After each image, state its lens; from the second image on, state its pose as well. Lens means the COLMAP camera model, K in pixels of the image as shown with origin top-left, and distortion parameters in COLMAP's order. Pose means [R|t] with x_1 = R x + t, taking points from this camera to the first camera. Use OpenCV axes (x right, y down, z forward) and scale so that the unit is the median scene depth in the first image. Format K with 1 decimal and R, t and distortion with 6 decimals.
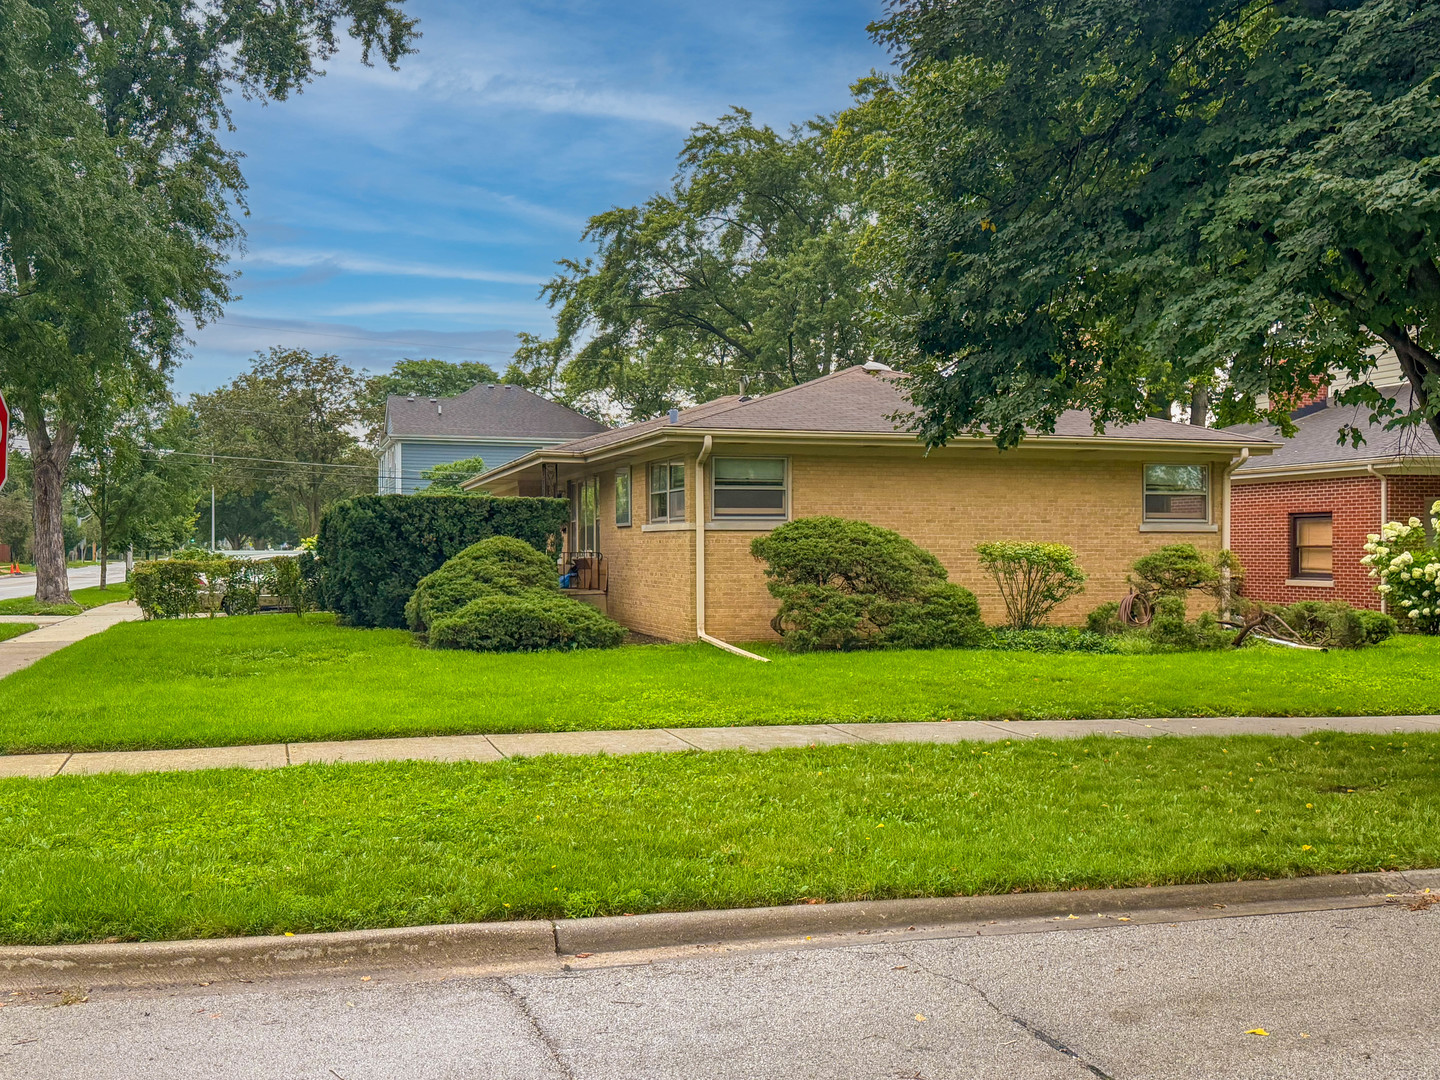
lens RADIAL K [[1503.8, 0, 718.8], [0, 1503.8, 543.0], [0, 0, 1]] dist [0.075564, 0.000000]
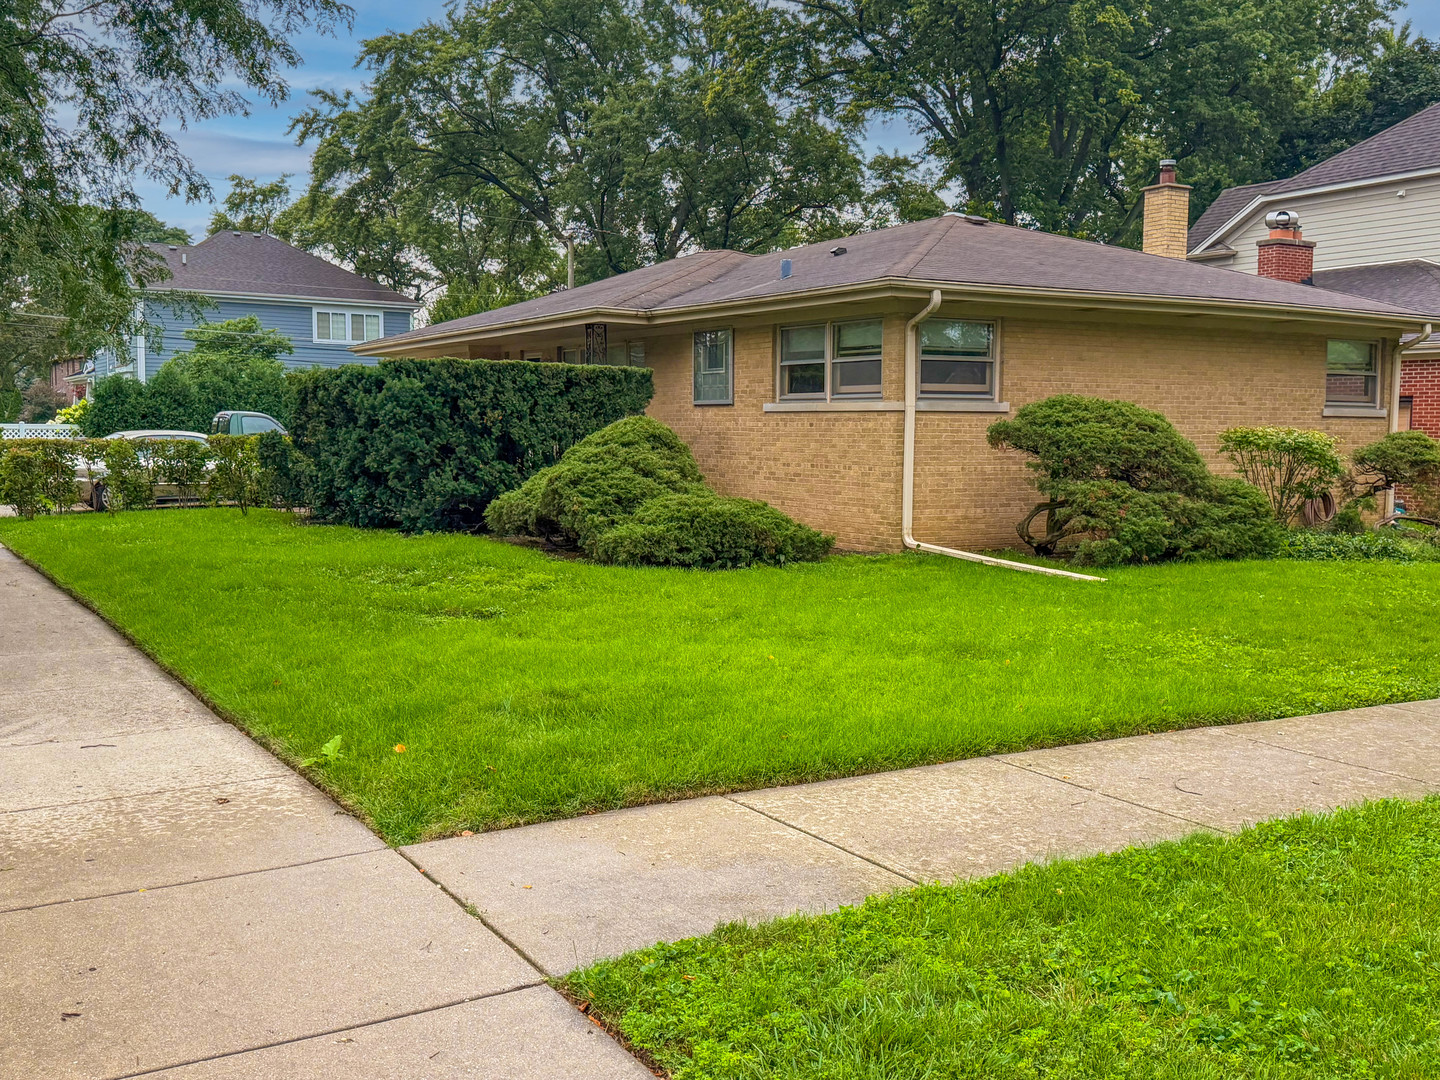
lens RADIAL K [[1503.8, 0, 726.2], [0, 1503.8, 541.9], [0, 0, 1]] dist [0.075564, 0.000000]
pose [[0.969253, -0.010034, 0.245863, -0.268279], [-0.009942, 0.996756, 0.079871, -0.002011], [-0.245867, -0.079859, 0.966008, 0.216709]]
